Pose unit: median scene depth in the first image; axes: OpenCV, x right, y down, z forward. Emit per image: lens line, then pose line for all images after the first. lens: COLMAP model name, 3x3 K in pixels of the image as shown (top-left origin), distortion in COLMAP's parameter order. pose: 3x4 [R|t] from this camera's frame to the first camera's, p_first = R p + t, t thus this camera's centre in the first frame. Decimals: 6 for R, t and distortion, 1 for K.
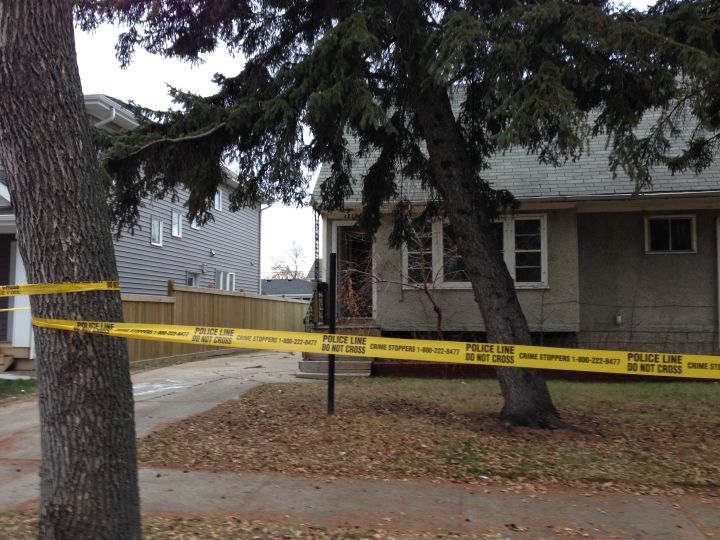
lens RADIAL K [[685.8, 0, 356.8], [0, 685.8, 273.8], [0, 0, 1]] dist [0.086144, 0.000000]
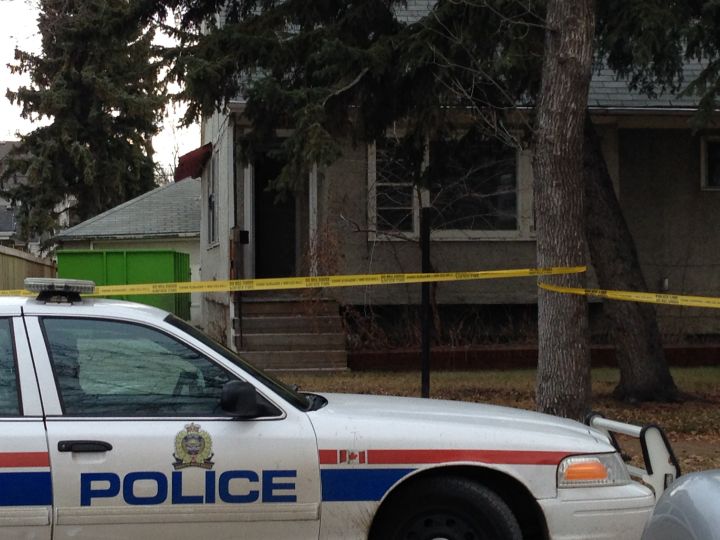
lens RADIAL K [[1733.4, 0, 361.4], [0, 1733.4, 270.0], [0, 0, 1]] dist [0.044118, 0.000000]
pose [[0.955786, -0.002717, 0.294051, -0.437607], [-0.014272, 0.998350, 0.055615, -0.042135], [-0.293717, -0.057353, 0.954170, -0.588483]]
